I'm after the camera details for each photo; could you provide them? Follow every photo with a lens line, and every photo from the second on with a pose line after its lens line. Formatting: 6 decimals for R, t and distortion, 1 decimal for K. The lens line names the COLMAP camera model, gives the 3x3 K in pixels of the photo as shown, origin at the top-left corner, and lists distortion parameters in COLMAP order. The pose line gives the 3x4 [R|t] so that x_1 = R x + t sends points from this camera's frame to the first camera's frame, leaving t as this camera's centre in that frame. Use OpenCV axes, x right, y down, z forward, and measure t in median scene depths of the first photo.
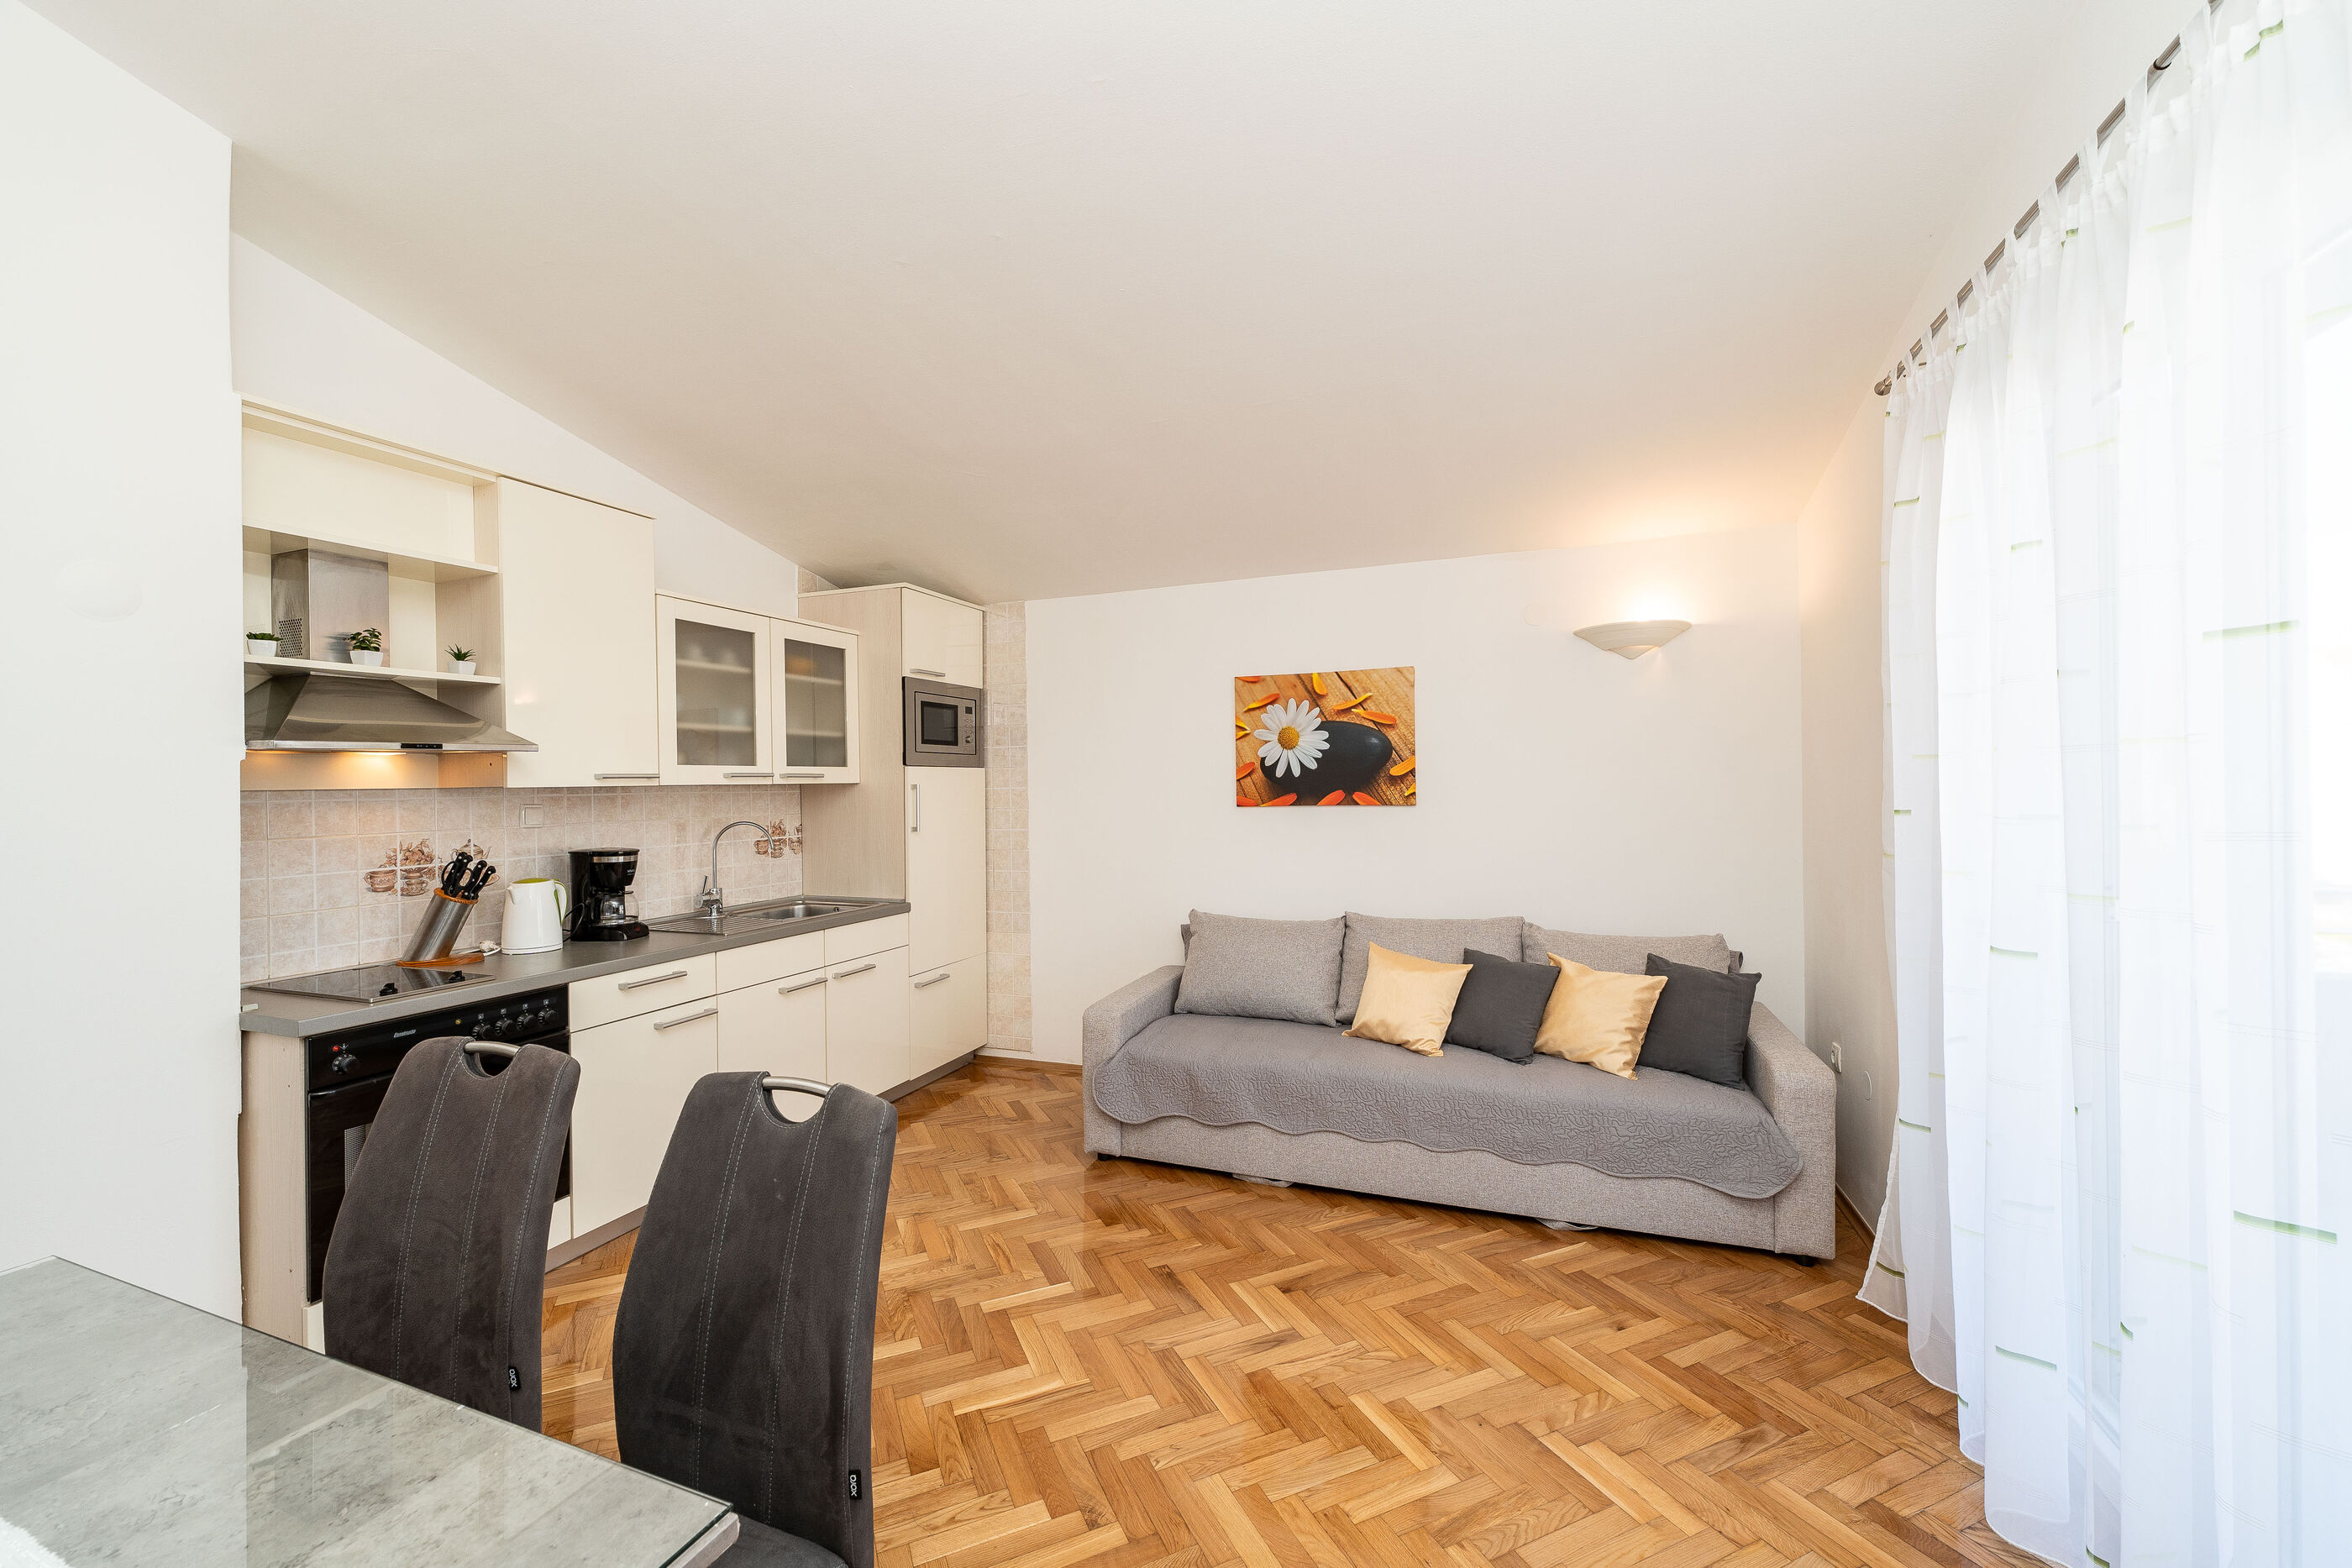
lens RADIAL K [[930.0, 0, 1172.8], [0, 930.0, 780.6], [0, 0, 1]] dist [0.000252, -0.000086]
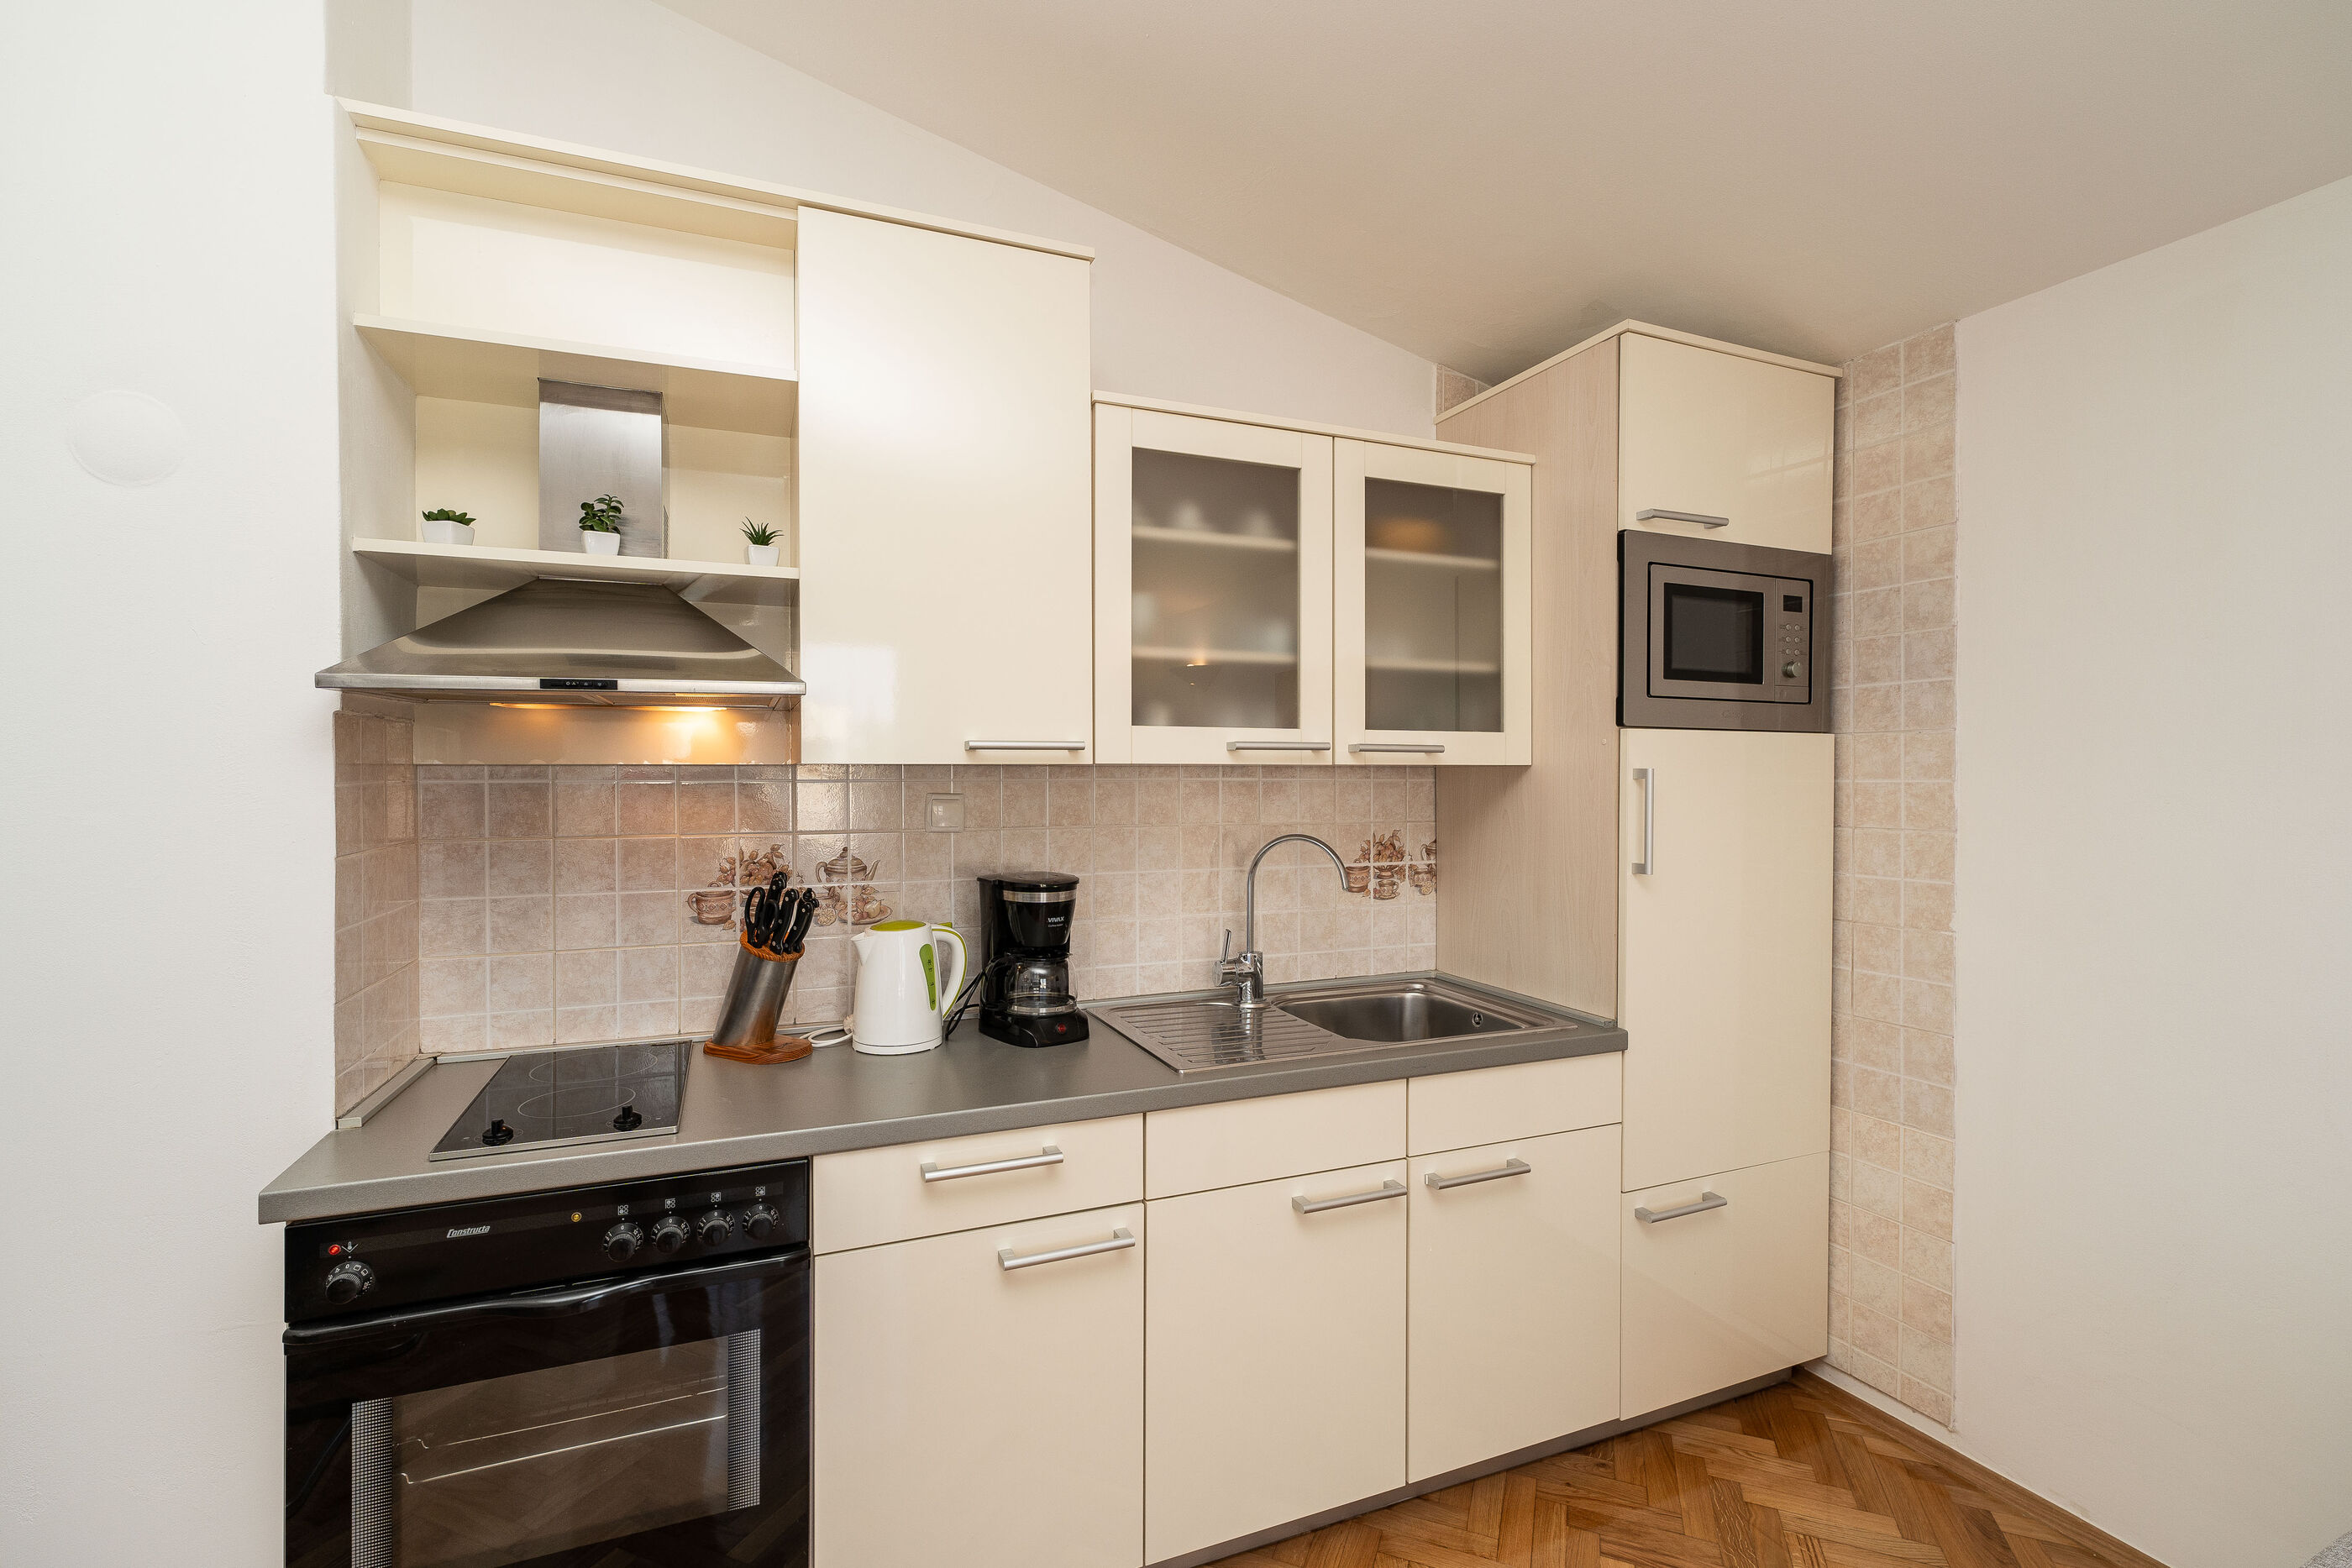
lens RADIAL K [[1027.8, 0, 1156.4], [0, 1027.8, 779.5], [0, 0, 1]] dist [-0.005634, -0.000711]
pose [[0.692664, 0.015952, -0.721084, -0.095290], [-0.008489, 0.999866, 0.013964, 0.004866], [0.721210, -0.003551, 0.692707, 0.558721]]
